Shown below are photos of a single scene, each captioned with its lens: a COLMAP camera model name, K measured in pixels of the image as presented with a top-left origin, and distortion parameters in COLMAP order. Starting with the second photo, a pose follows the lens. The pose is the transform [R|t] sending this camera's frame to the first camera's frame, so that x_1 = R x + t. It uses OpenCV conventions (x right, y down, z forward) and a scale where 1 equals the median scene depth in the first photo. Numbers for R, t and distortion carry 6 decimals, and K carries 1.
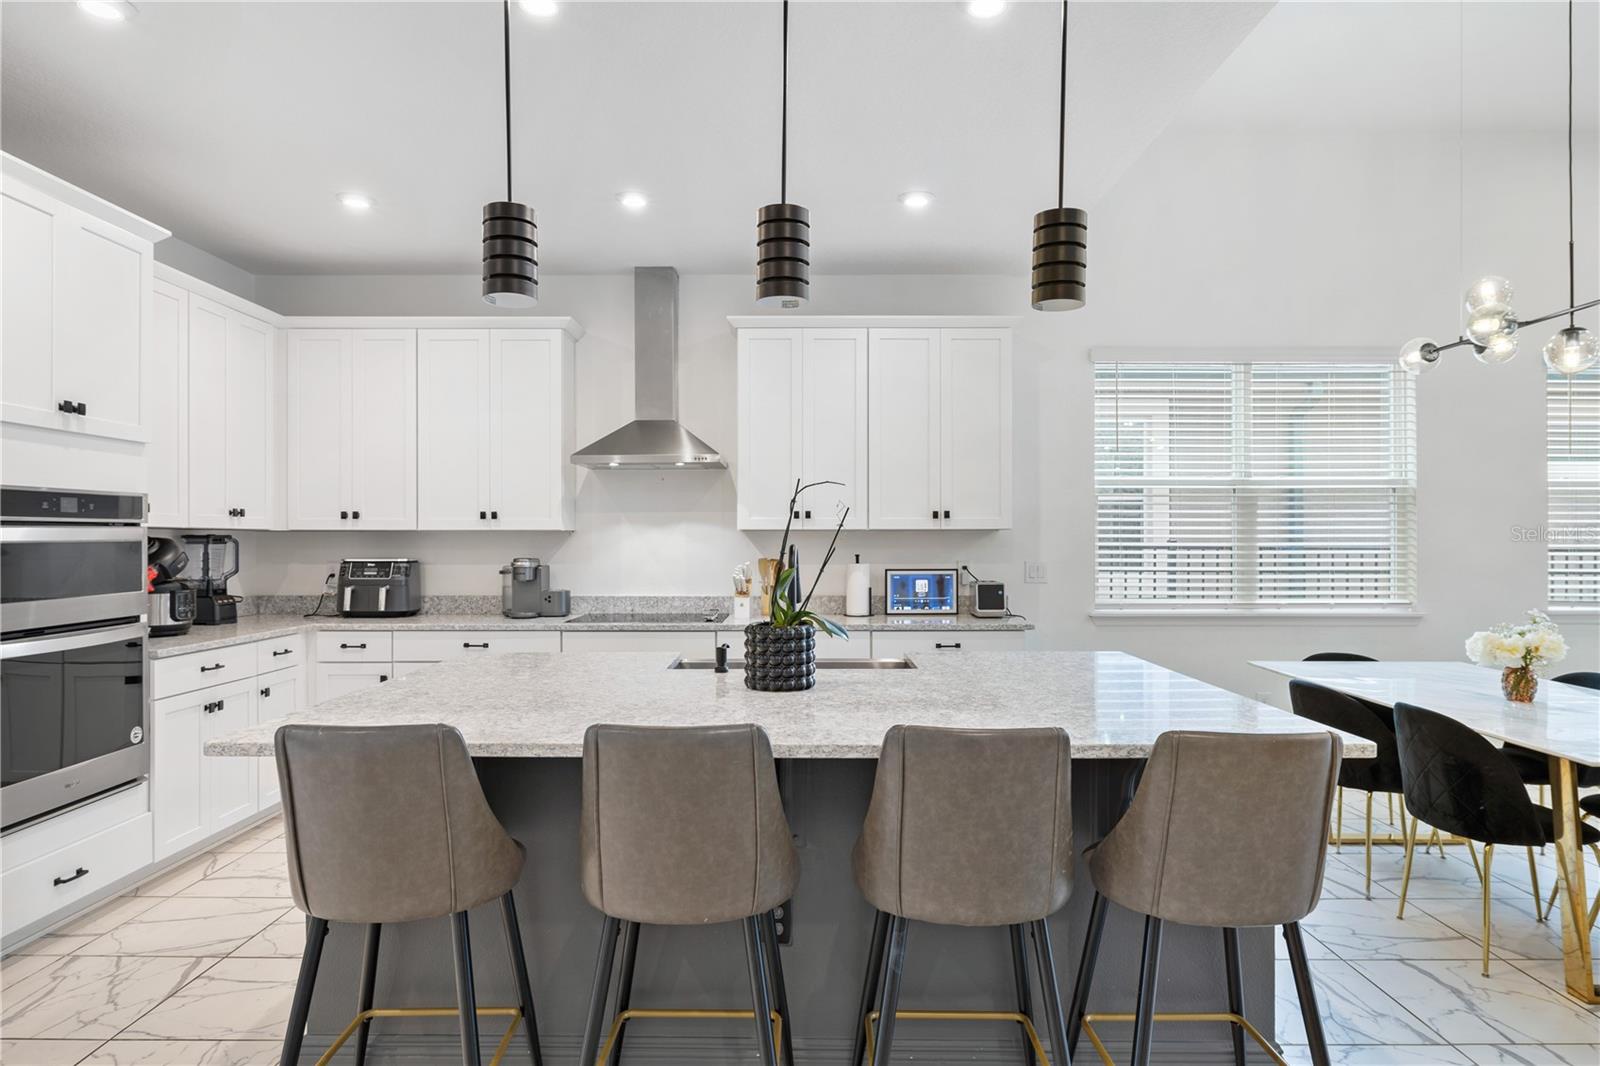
lens RADIAL K [[976.4, 0, 798.4], [0, 976.4, 530.7], [0, 0, 1]] dist [0.017380, 0.004099]
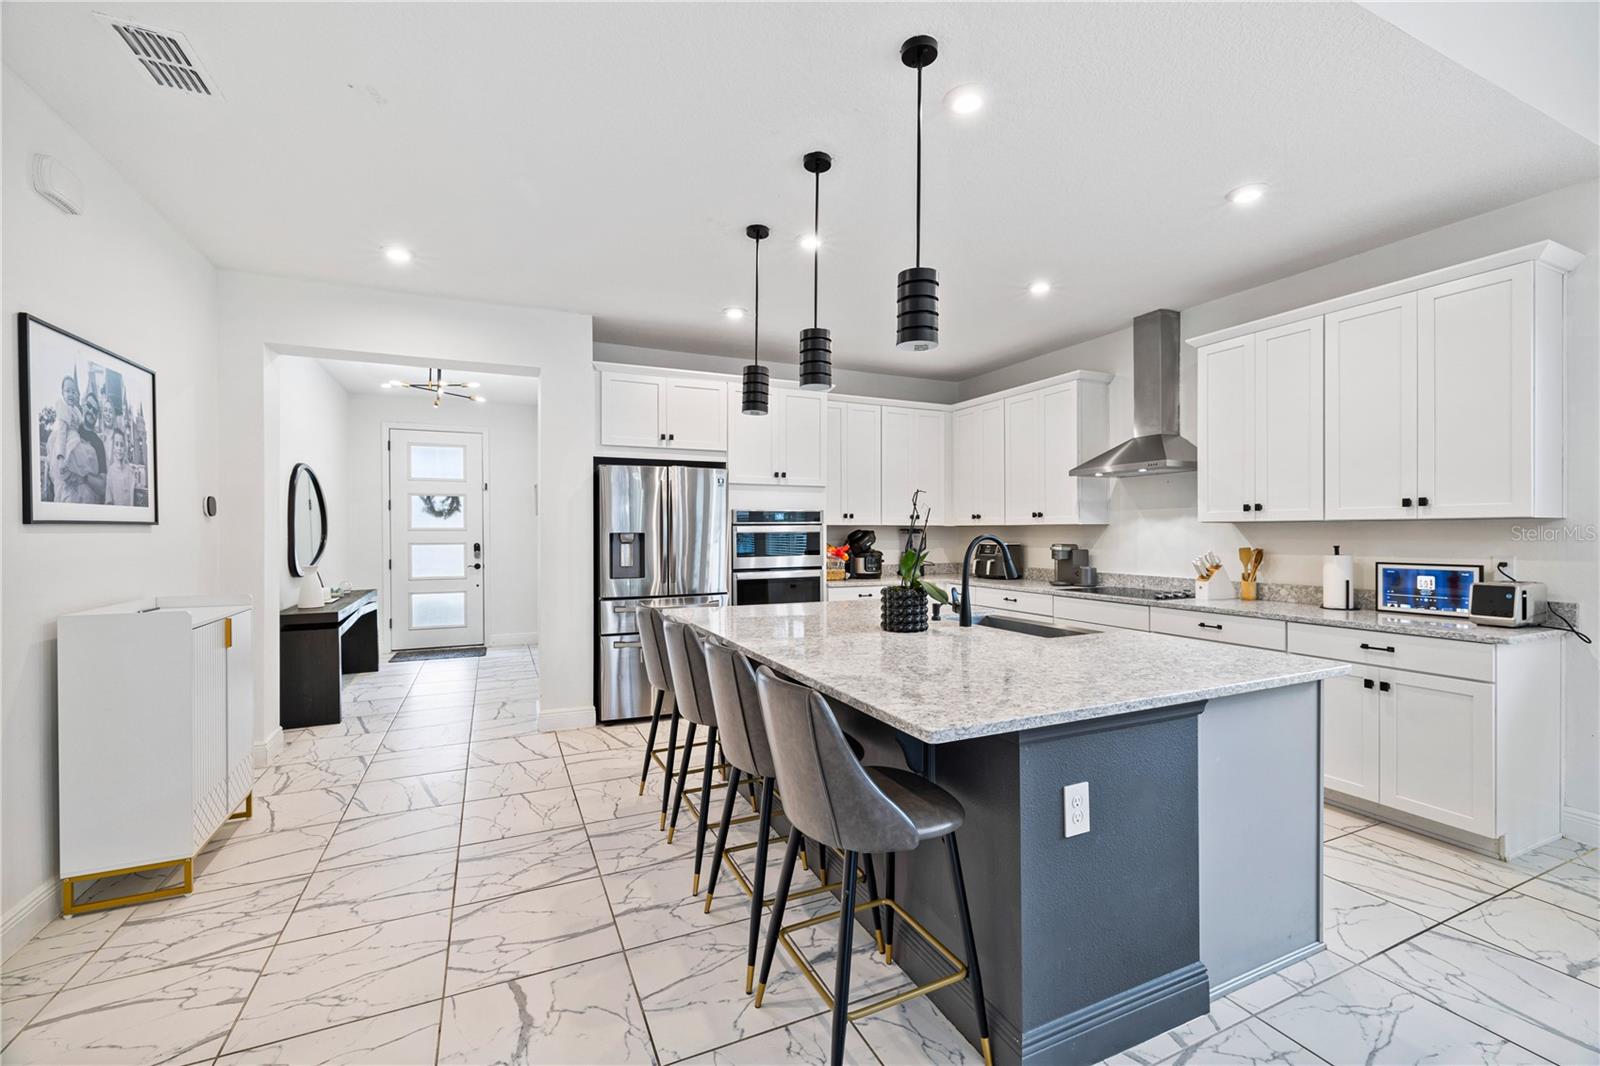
lens RADIAL K [[670.7, 0, 799.3], [0, 670.7, 535.3], [0, 0, 1]] dist [-0.002696, 0.001515]
pose [[0.422502, 0.004149, -0.906352, 0.440985], [0.009291, 0.999917, 0.008909, 0.002824], [0.906314, -0.012185, 0.422429, 0.231929]]
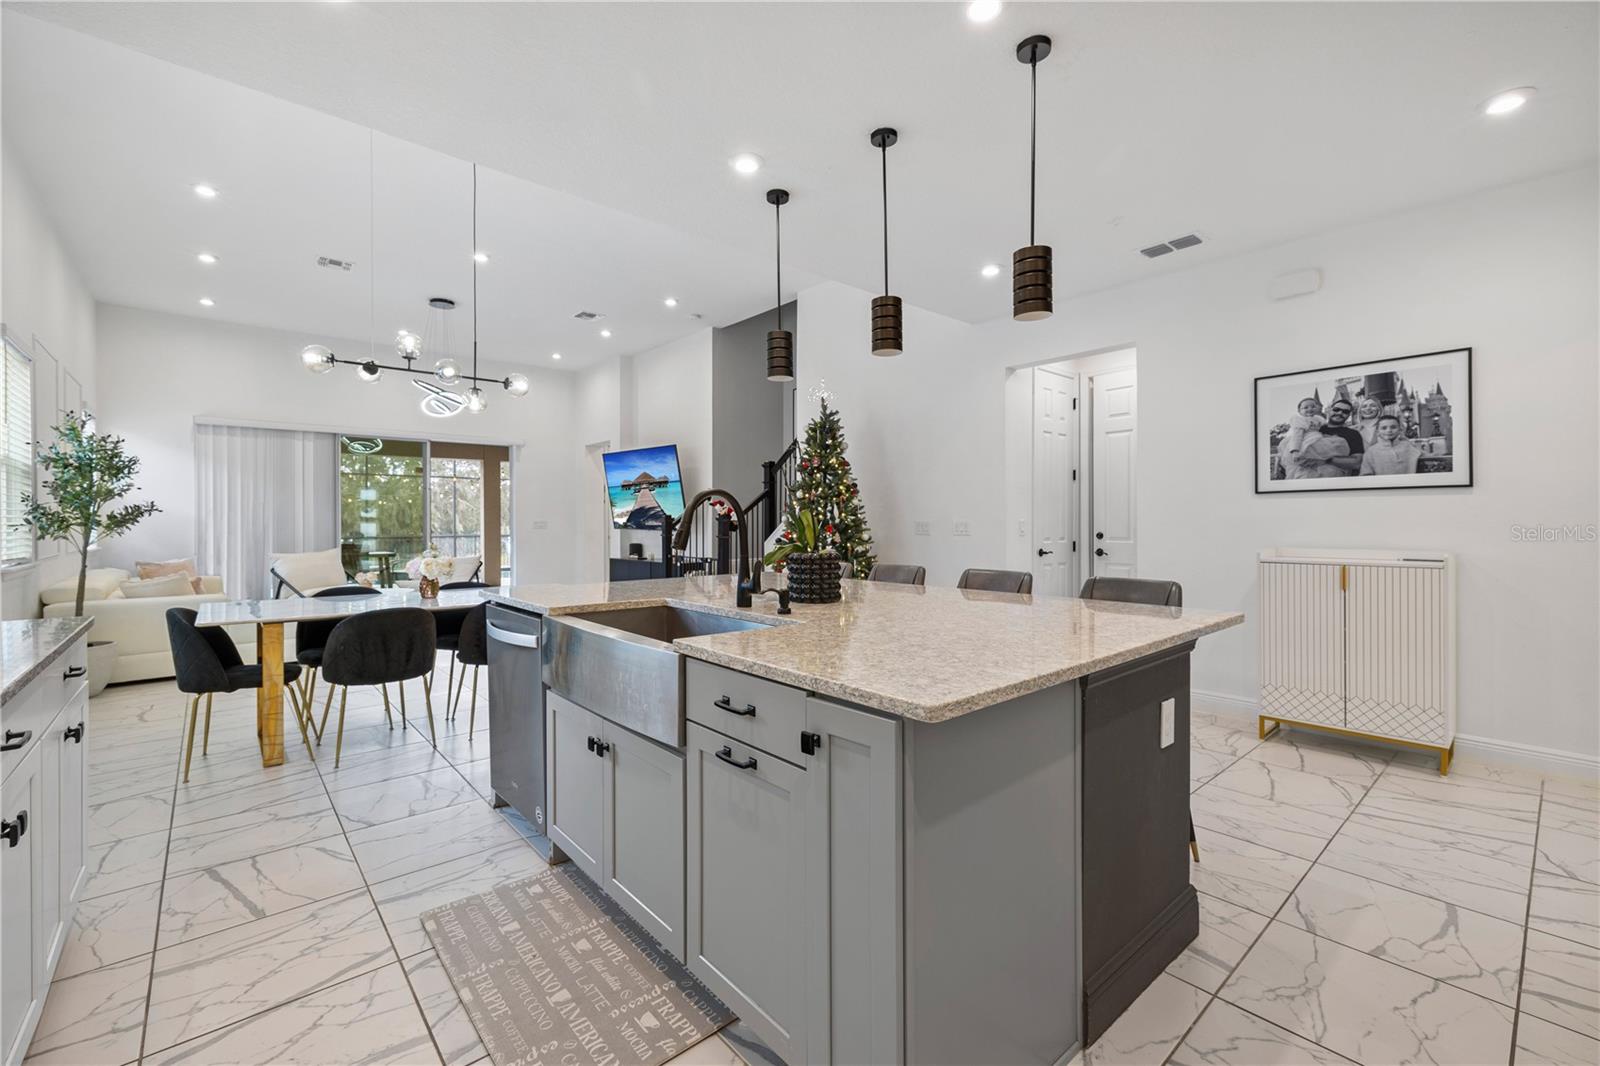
lens RADIAL K [[670.7, 0, 804.5], [0, 670.7, 523.7], [0, 0, 1]] dist [-0.002696, 0.001515]
pose [[-0.668102, -0.002184, 0.744067, -0.358250], [-0.003071, 0.999995, 0.000177, 0.029960], [-0.744064, -0.002167, -0.668105, 0.854688]]
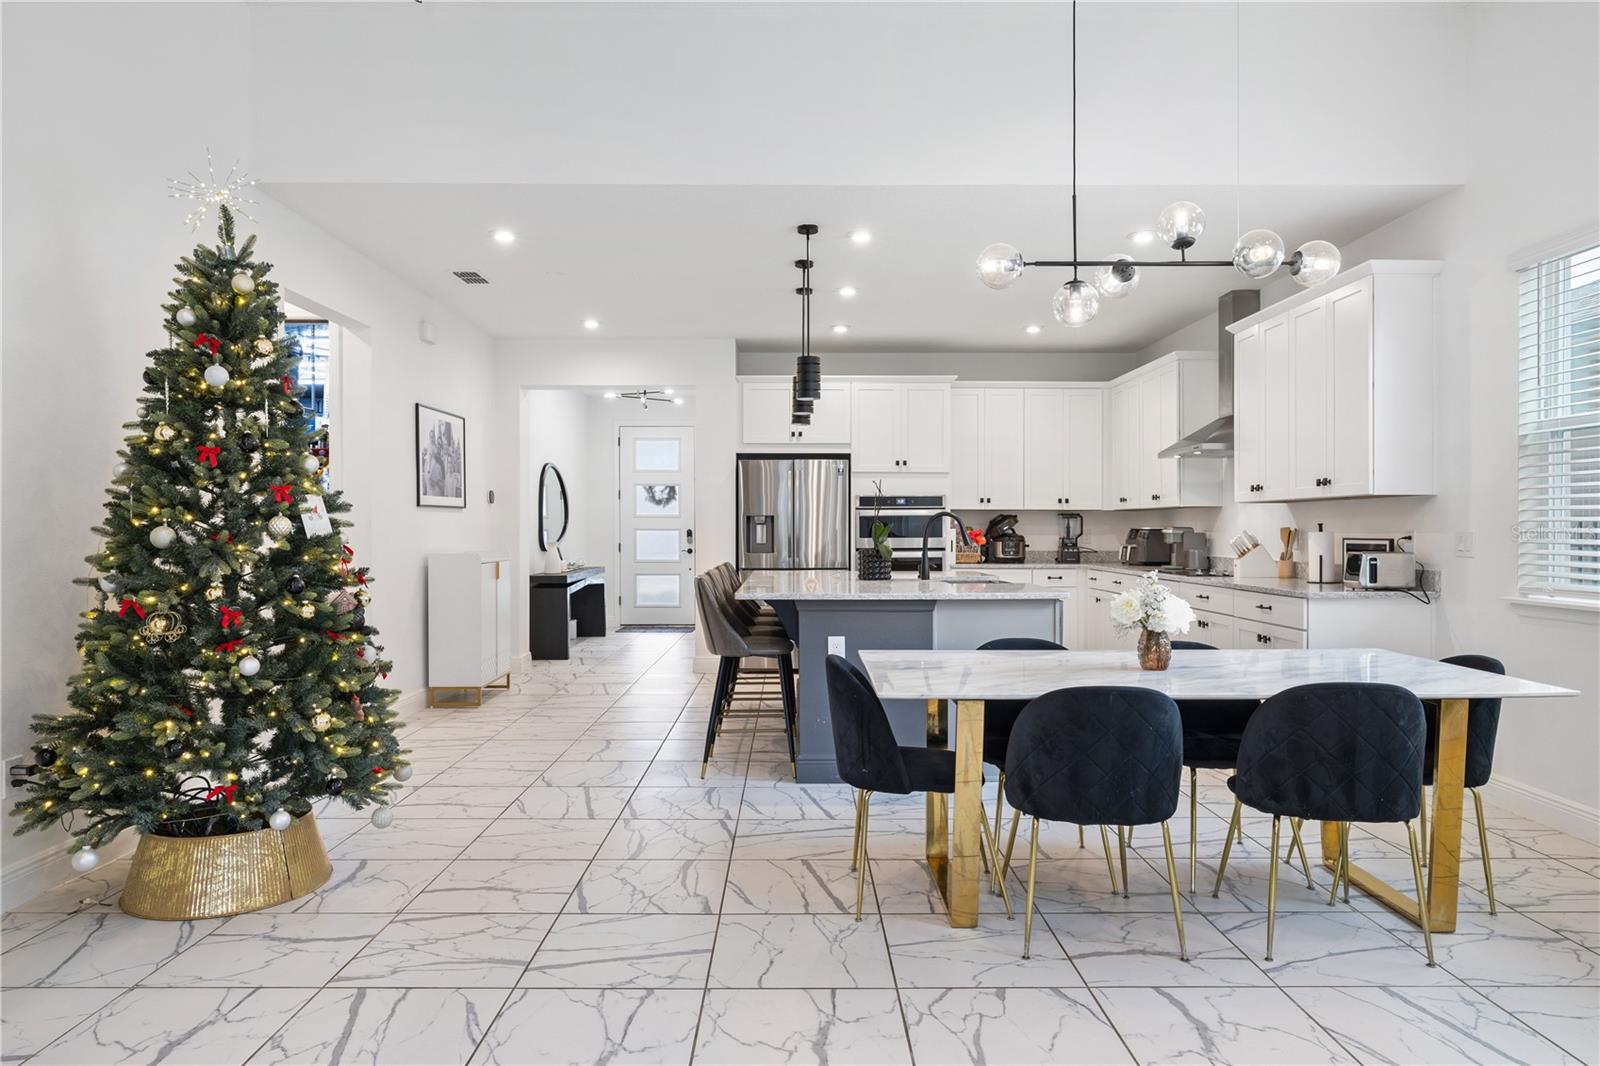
lens RADIAL K [[975.0, 0, 789.7], [0, 975.0, 539.9], [0, 0, 1]] dist [-0.004545, 0.000607]
pose [[0.003646, 0.011553, -0.999927, 1.090403], [0.006954, 0.999909, 0.011579, 0.026065], [0.999969, -0.006995, 0.003565, 0.436435]]
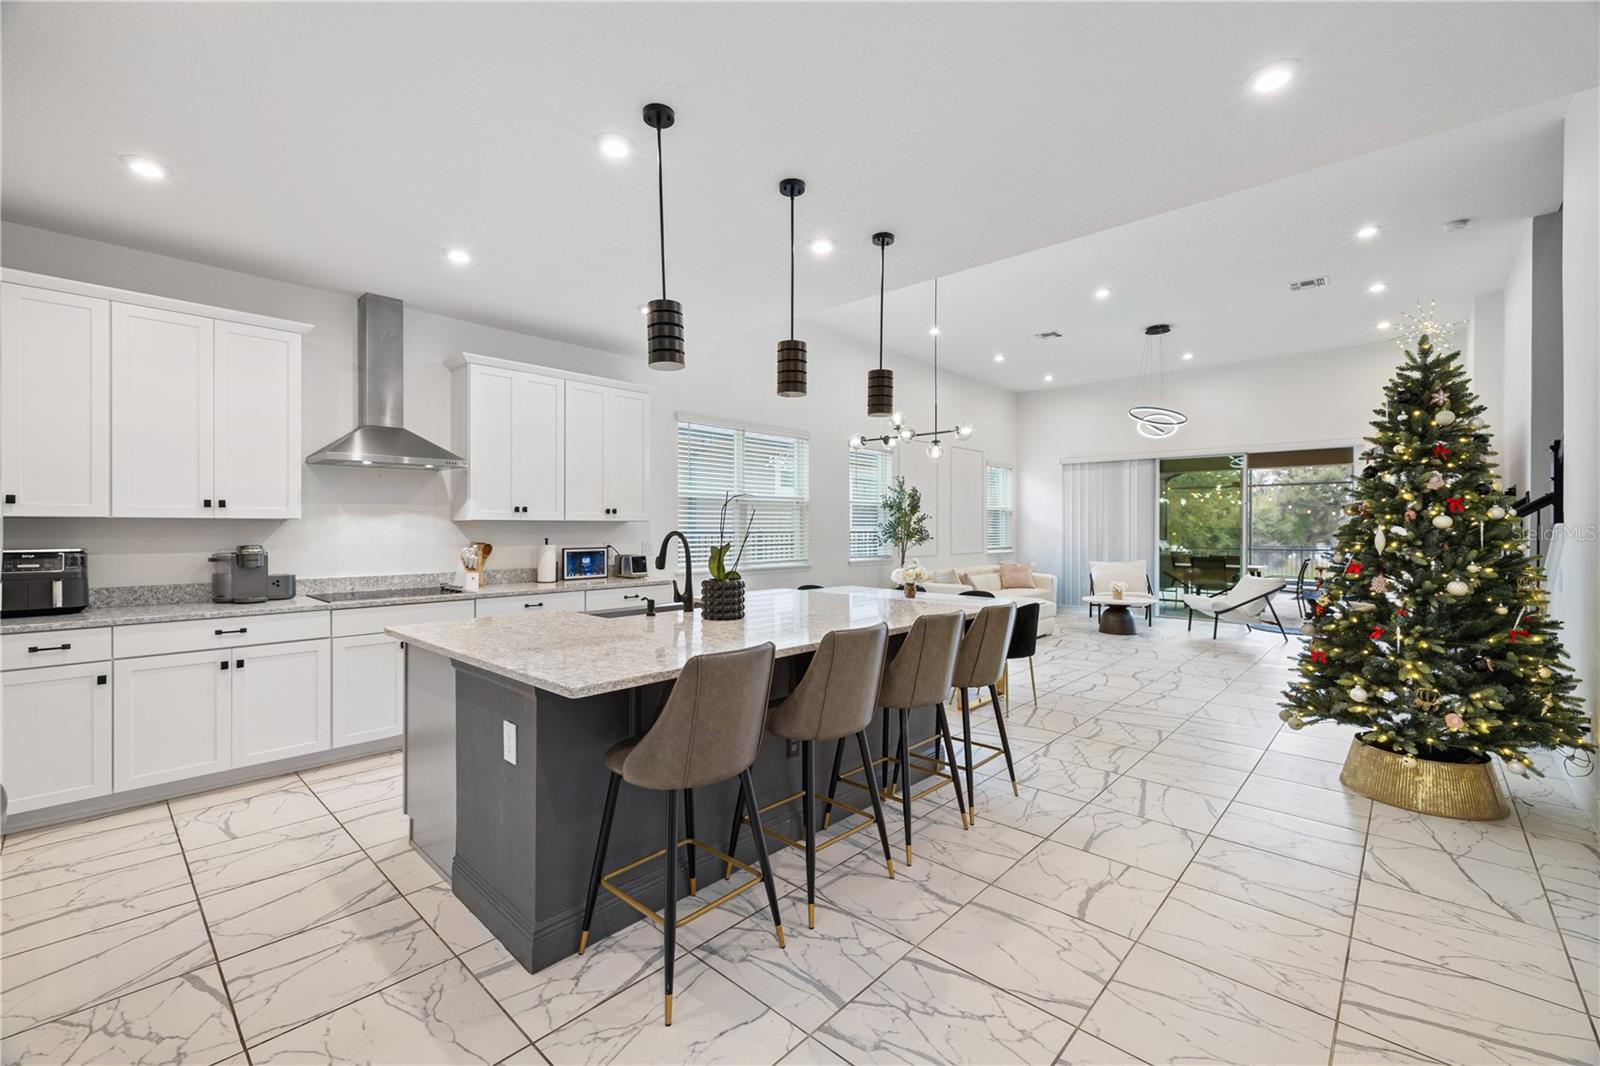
lens RADIAL K [[670.7, 0, 799.2], [0, 670.7, 525.5], [0, 0, 1]] dist [-0.002696, 0.001515]
pose [[0.673579, 0.002327, 0.739112, -0.406695], [-0.007408, 0.999966, 0.003604, -0.000101], [-0.739078, -0.007903, 0.673573, 0.086353]]
